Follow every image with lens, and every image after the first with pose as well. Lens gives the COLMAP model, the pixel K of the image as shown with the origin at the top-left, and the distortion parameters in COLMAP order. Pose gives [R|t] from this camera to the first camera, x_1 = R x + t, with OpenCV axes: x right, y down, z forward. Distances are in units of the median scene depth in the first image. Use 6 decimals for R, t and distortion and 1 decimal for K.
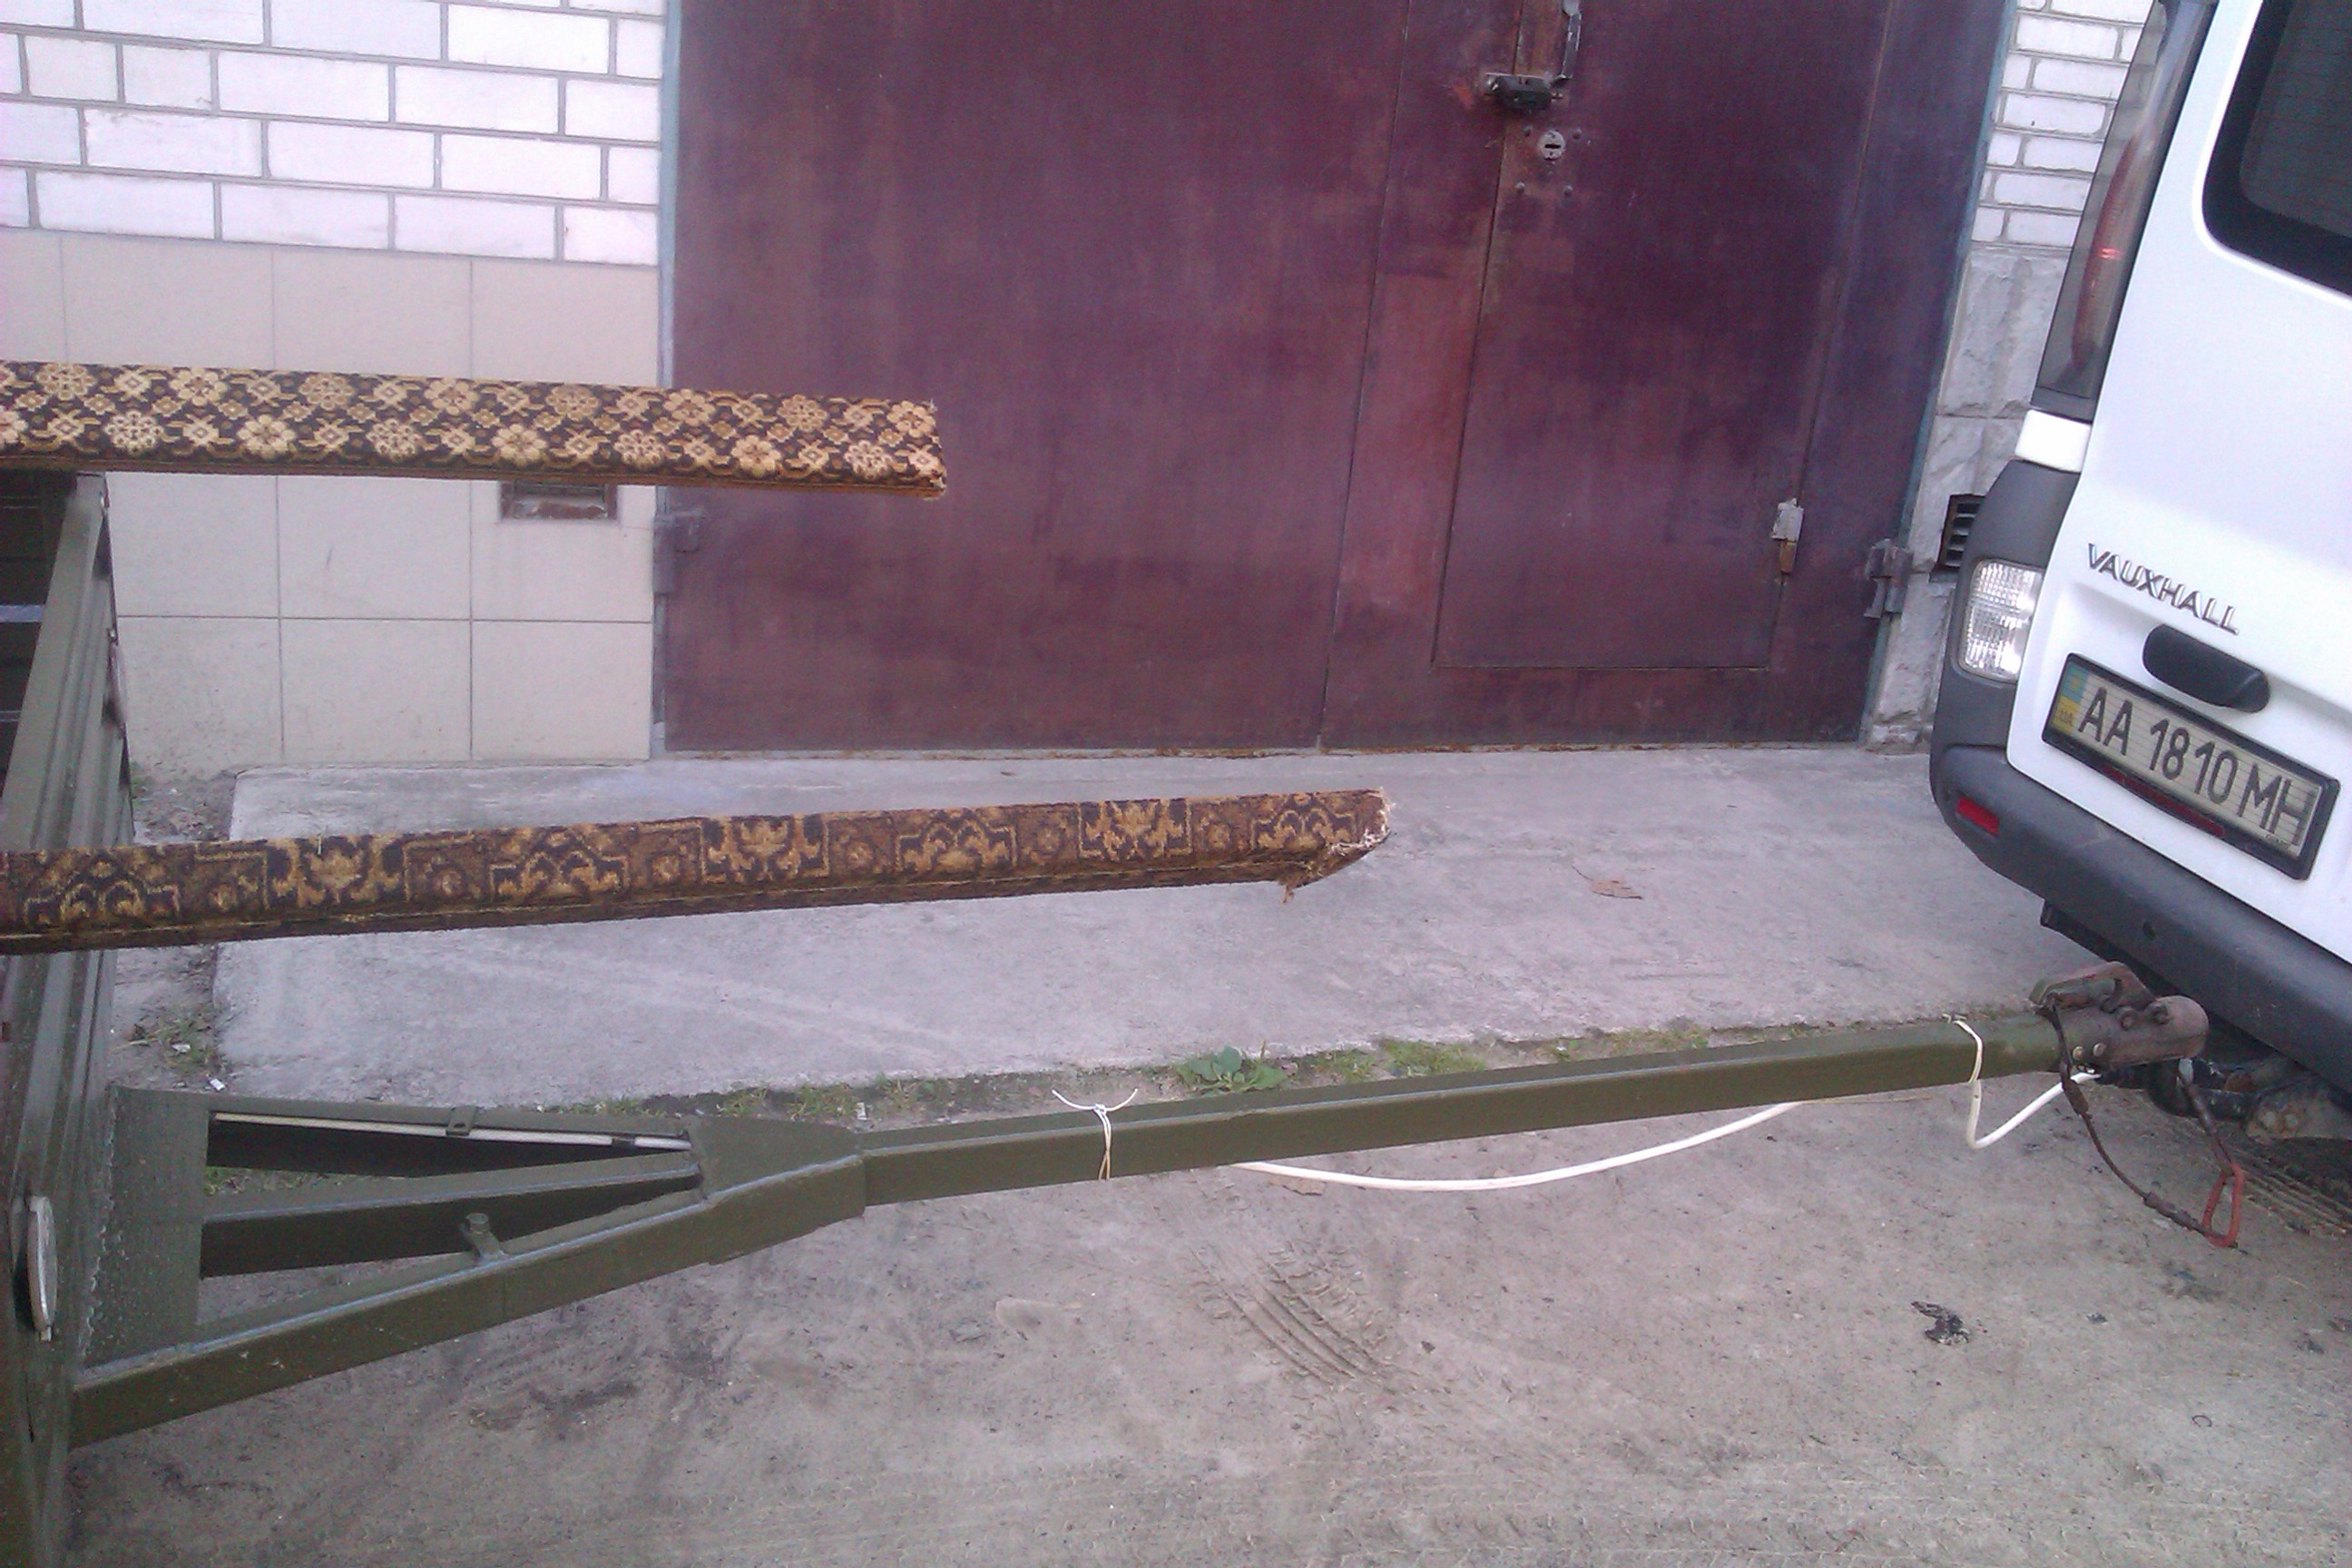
lens RADIAL K [[2314.1, 0, 1186.0], [0, 2314.1, 822.8], [0, 0, 1]] dist [0.063349, -0.233148]
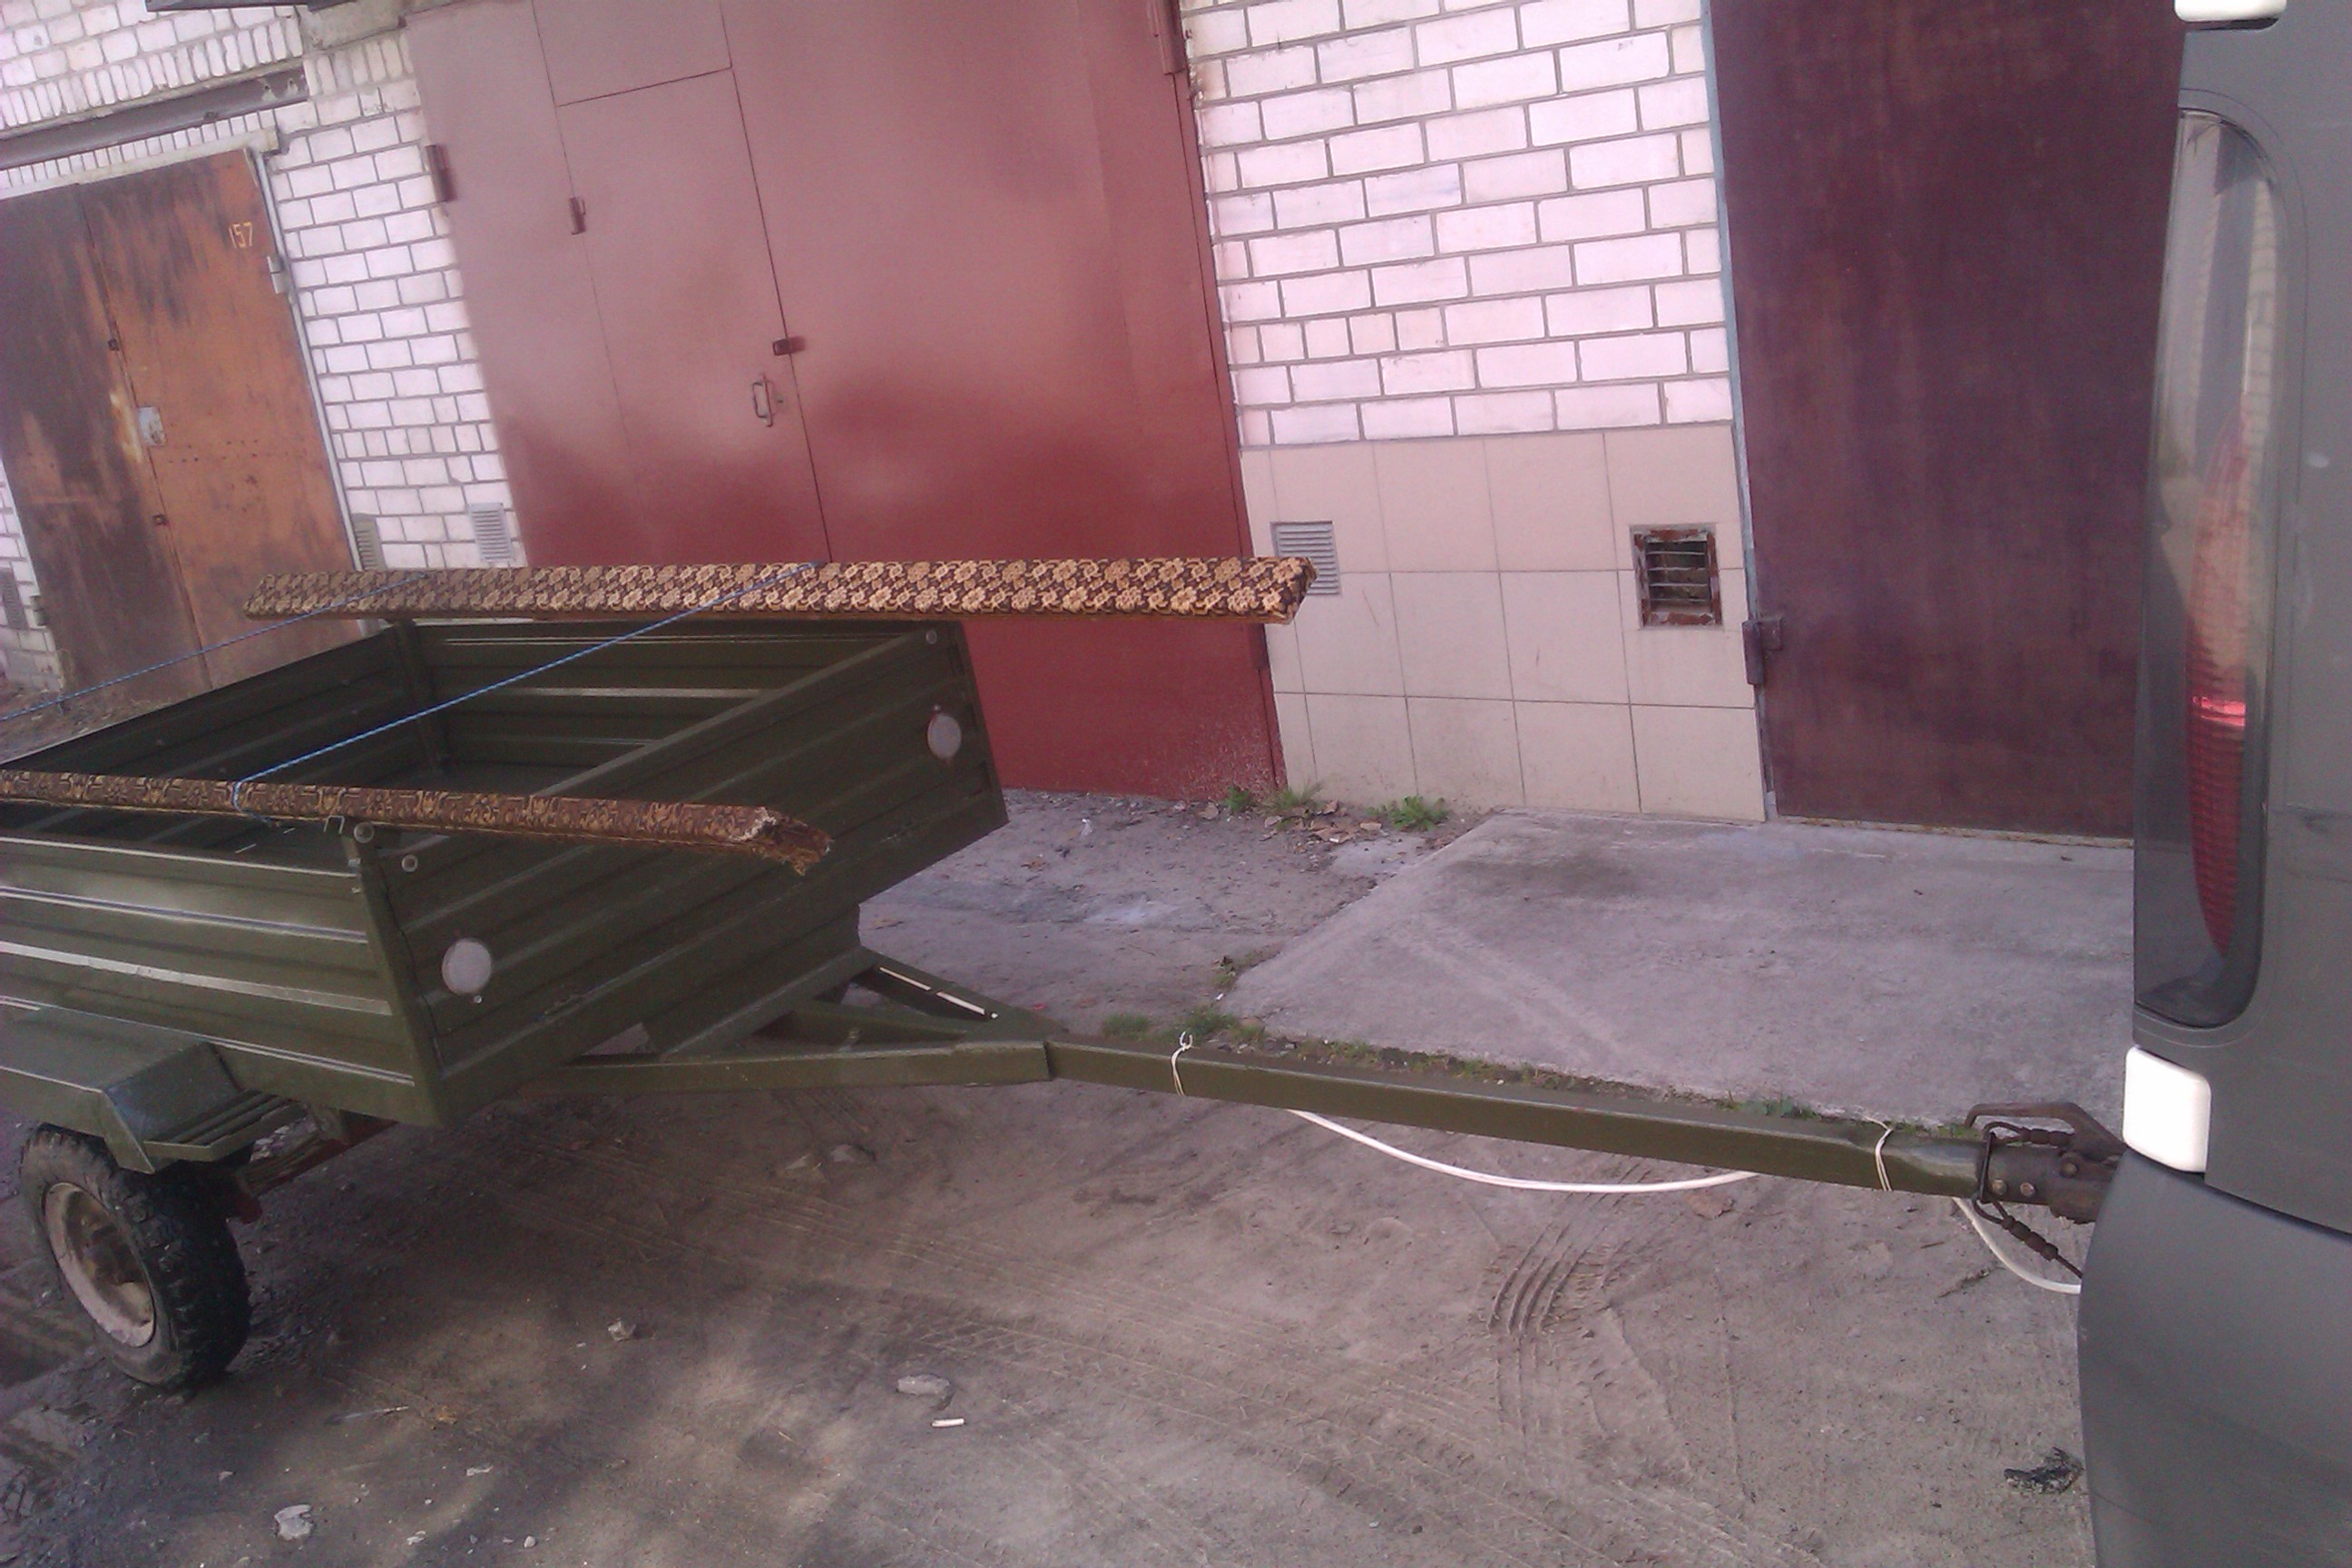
lens RADIAL K [[2314.1, 0, 1186.0], [0, 2314.1, 822.8], [0, 0, 1]] dist [0.063349, -0.233148]
pose [[0.485471, 0.062028, -0.872049, 0.725534], [-0.088059, 0.995876, 0.021813, -0.028707], [0.869806, 0.066203, 0.488932, 0.162627]]
